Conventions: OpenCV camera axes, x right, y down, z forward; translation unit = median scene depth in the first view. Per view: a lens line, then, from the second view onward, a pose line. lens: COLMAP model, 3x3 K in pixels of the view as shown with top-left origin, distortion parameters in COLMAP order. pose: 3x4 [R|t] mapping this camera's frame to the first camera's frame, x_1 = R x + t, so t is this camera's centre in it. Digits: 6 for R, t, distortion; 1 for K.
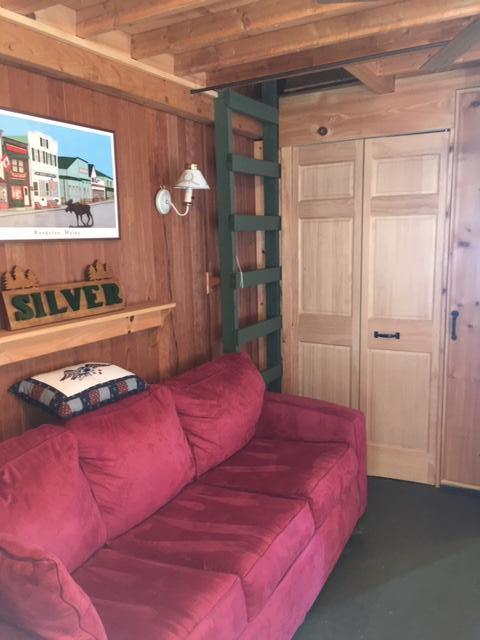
lens RADIAL K [[550.7, 0, 240.0], [0, 550.7, 320.0], [0, 0, 1]] dist [0.084640, -0.120433]
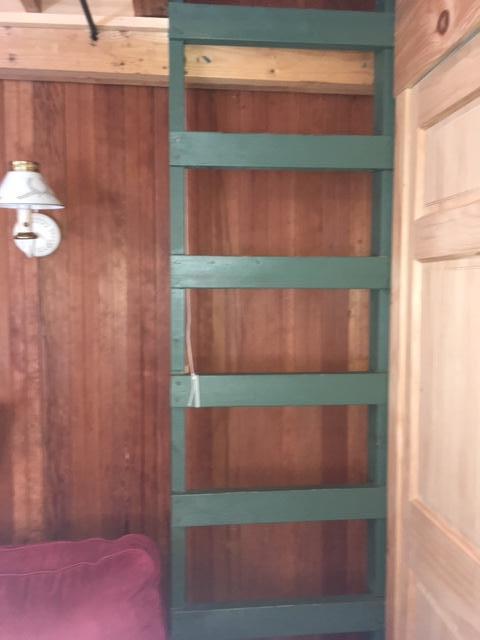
lens RADIAL K [[550.7, 0, 240.0], [0, 550.7, 320.0], [0, 0, 1]] dist [0.084640, -0.120433]
pose [[0.559198, 0.073122, -0.825803, 0.375154], [-0.140244, 0.990090, -0.007299, -0.122339], [0.817086, 0.119896, 0.563911, 0.687419]]
